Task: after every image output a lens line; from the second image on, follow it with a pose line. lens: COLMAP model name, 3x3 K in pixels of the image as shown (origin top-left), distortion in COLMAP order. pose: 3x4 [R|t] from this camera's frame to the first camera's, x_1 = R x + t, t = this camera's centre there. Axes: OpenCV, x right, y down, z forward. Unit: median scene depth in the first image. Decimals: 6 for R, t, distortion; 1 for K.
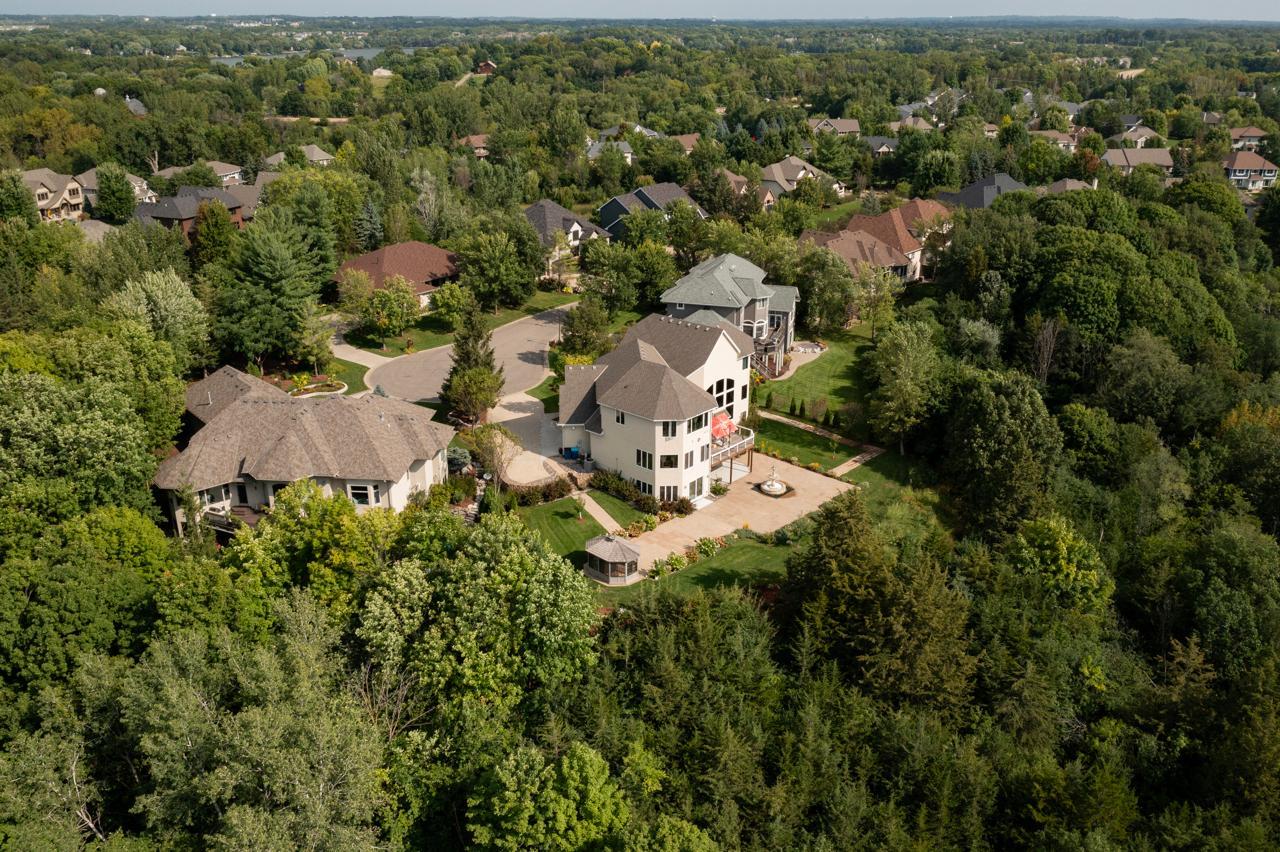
lens RADIAL K [[1047.4, 0, 655.5], [0, 1047.4, 425.5], [0, 0, 1]] dist [-0.004006, -0.004446]
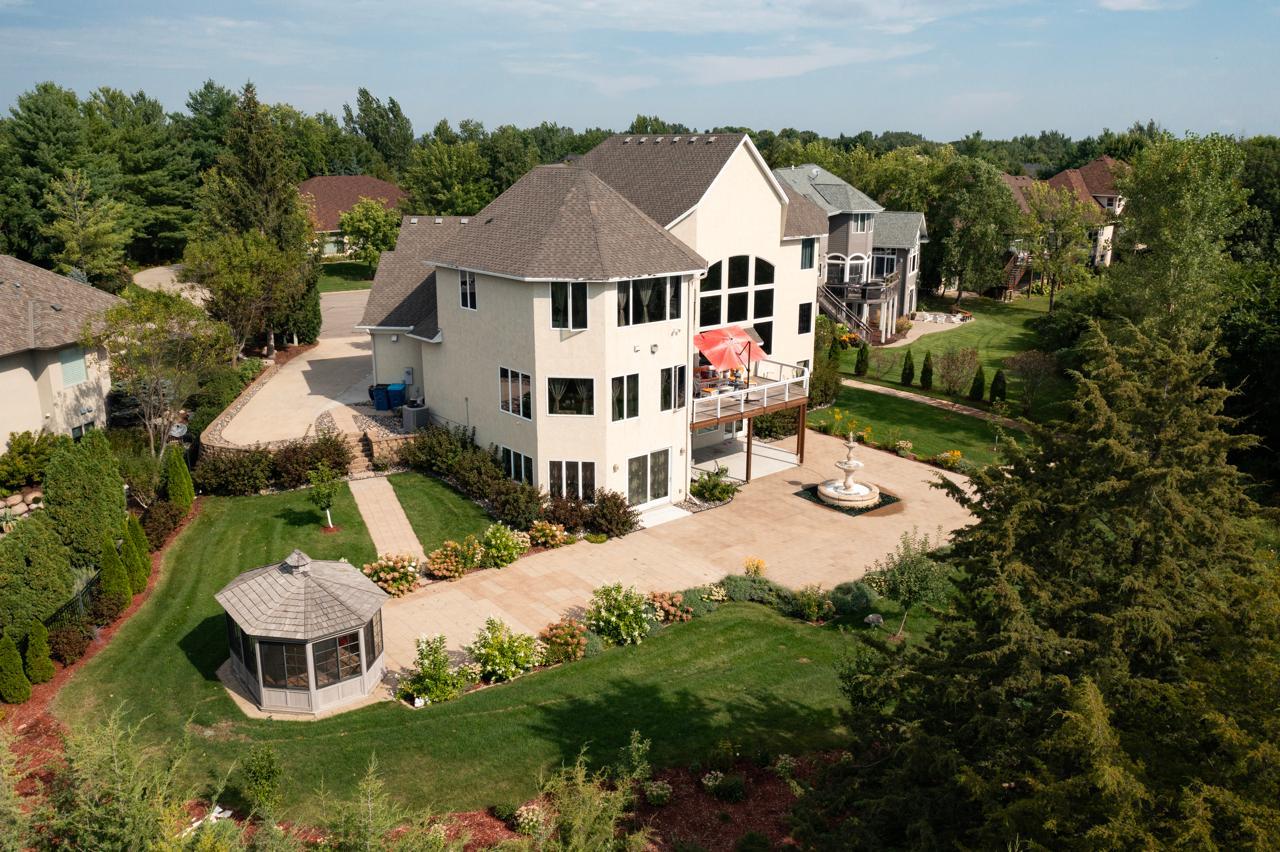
lens RADIAL K [[1014.7, 0, 640.0], [0, 1014.7, 426.0], [0, 0, 1]] dist [-0.012265, -0.001775]
pose [[0.989145, 0.036374, -0.142369, 0.090189], [-0.050705, 0.993858, -0.098364, 0.079147], [0.137917, 0.104515, 0.984914, 0.613070]]
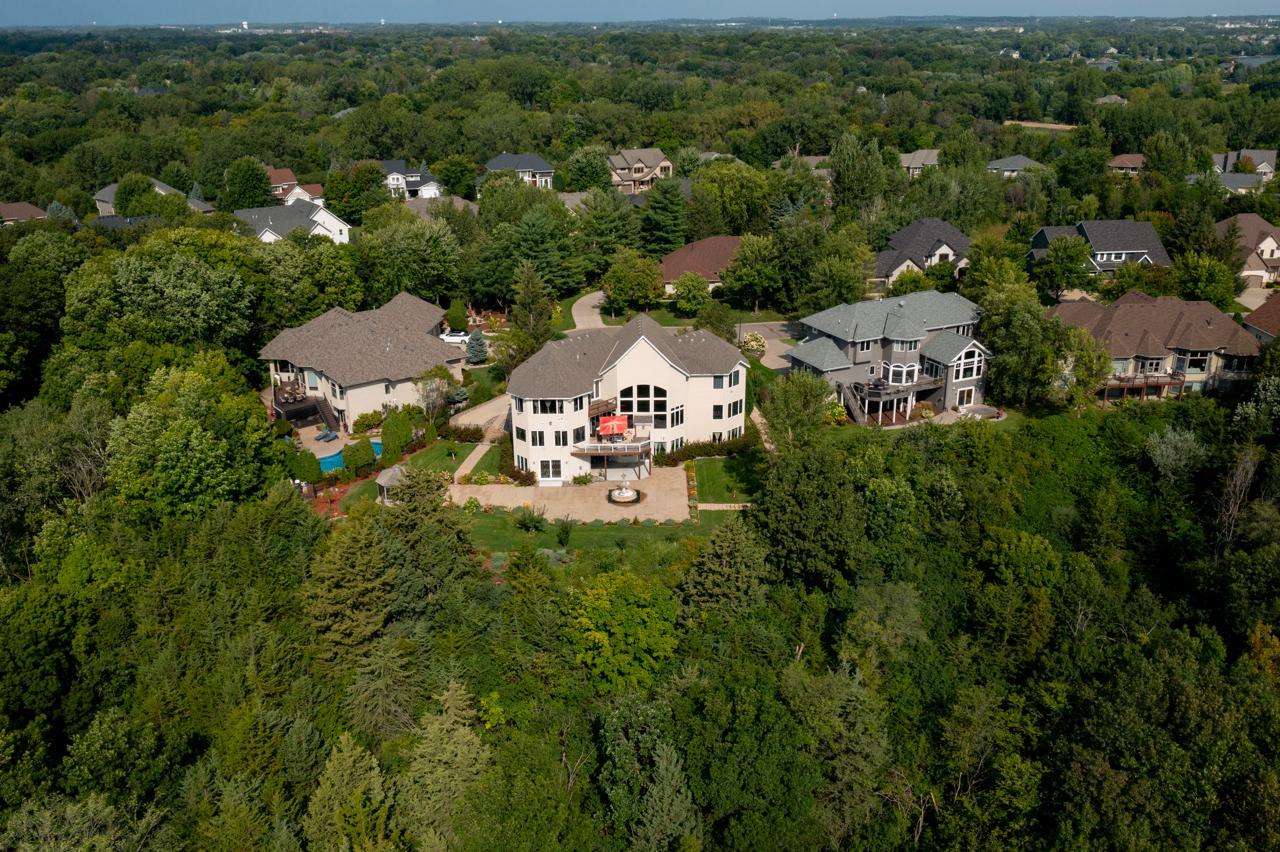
lens RADIAL K [[1093.0, 0, 640.0], [0, 1093.0, 426.0], [0, 0, 1]] dist [-0.000143, 0.002123]
pose [[0.667252, 0.252401, -0.700762, 0.875115], [-0.262944, 0.960080, 0.095432, -0.113163], [0.696875, 0.120584, 0.706983, 0.264681]]
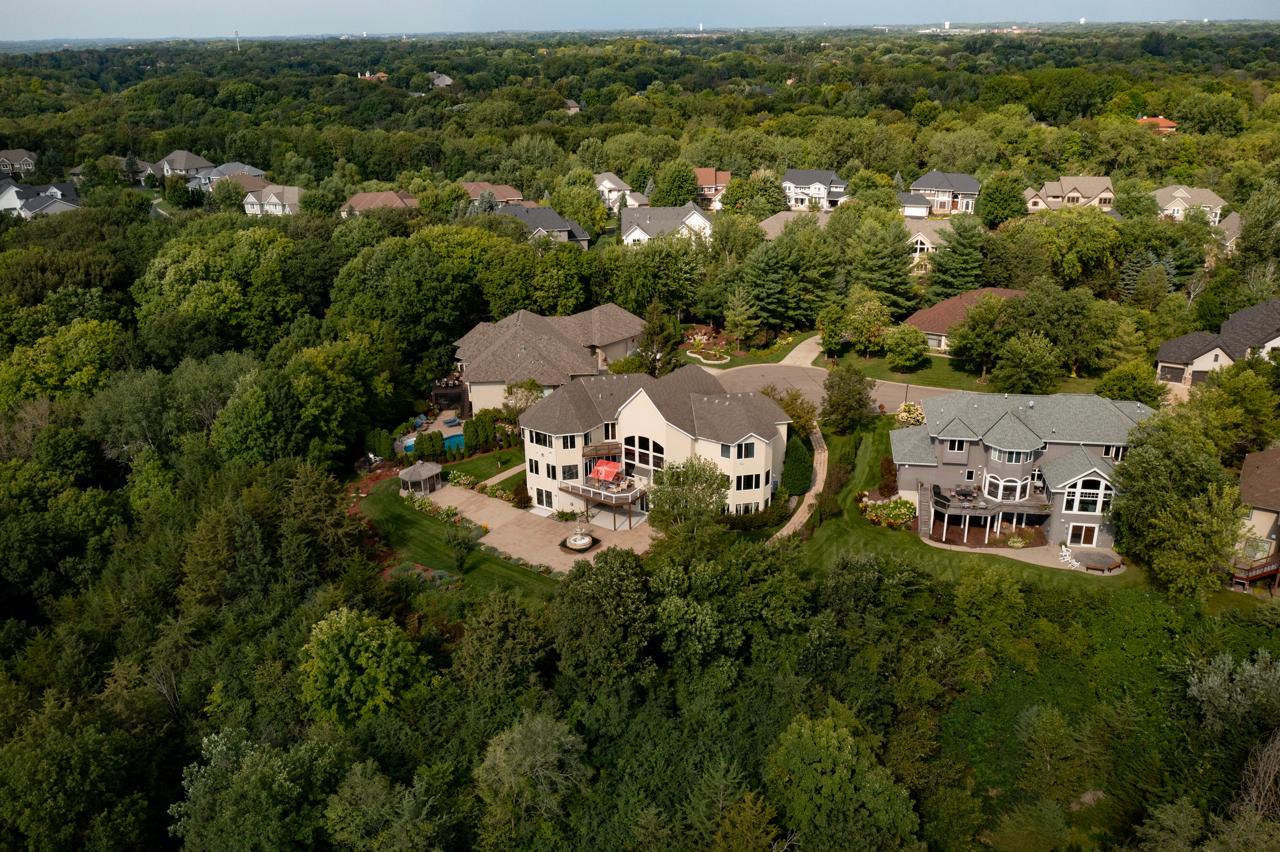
lens RADIAL K [[1014.7, 0, 640.0], [0, 1014.7, 426.0], [0, 0, 1]] dist [-0.012265, -0.001775]
pose [[0.119829, 0.359506, -0.925417, 1.021517], [-0.346517, 0.888657, 0.300356, -0.366816], [0.930358, 0.284681, 0.231062, 0.823058]]
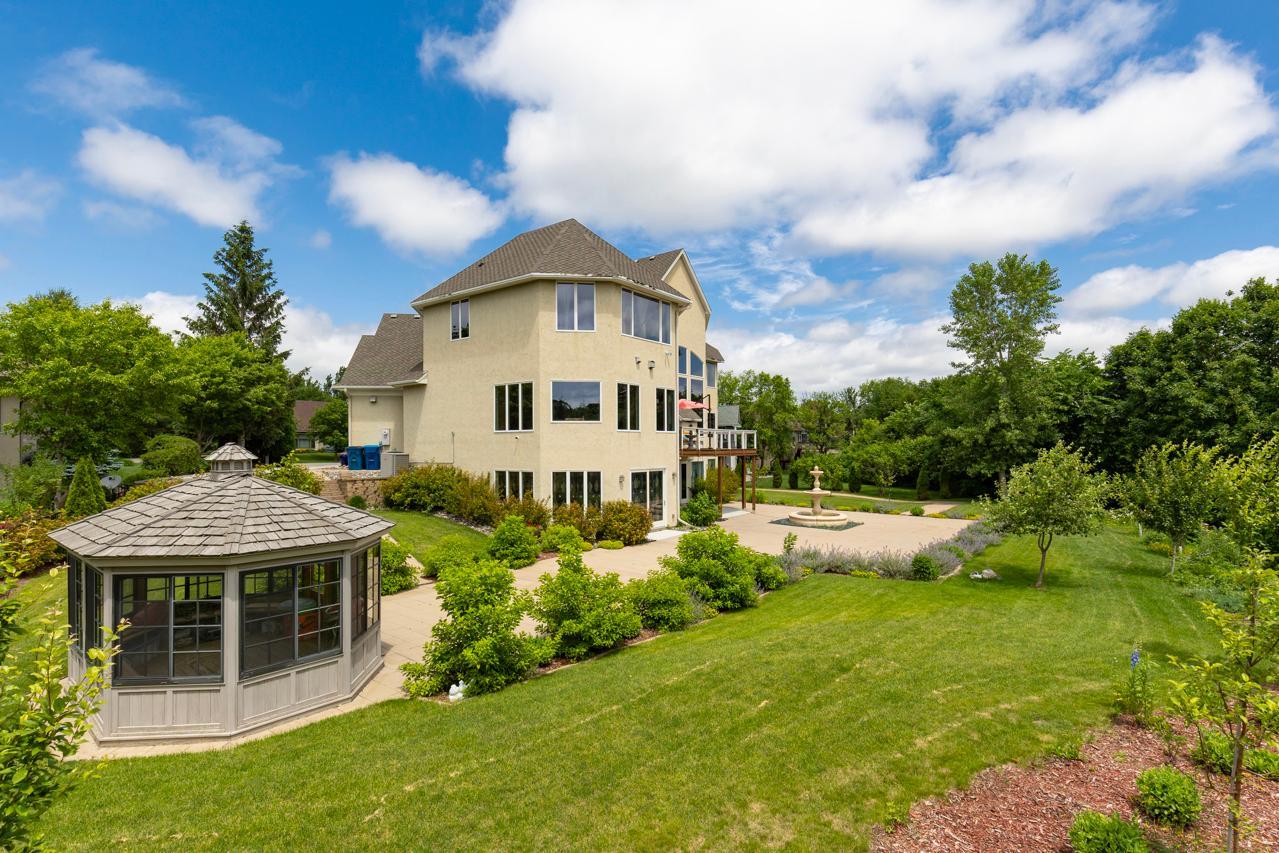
lens RADIAL K [[604.2, 0, 646.6], [0, 604.2, 429.4], [0, 0, 1]] dist [-0.000201, -0.000149]
pose [[0.996438, -0.006202, 0.084102, 0.019175], [0.037700, 0.924847, -0.378465, 0.124382], [-0.075434, 0.380288, 0.921787, 0.775917]]
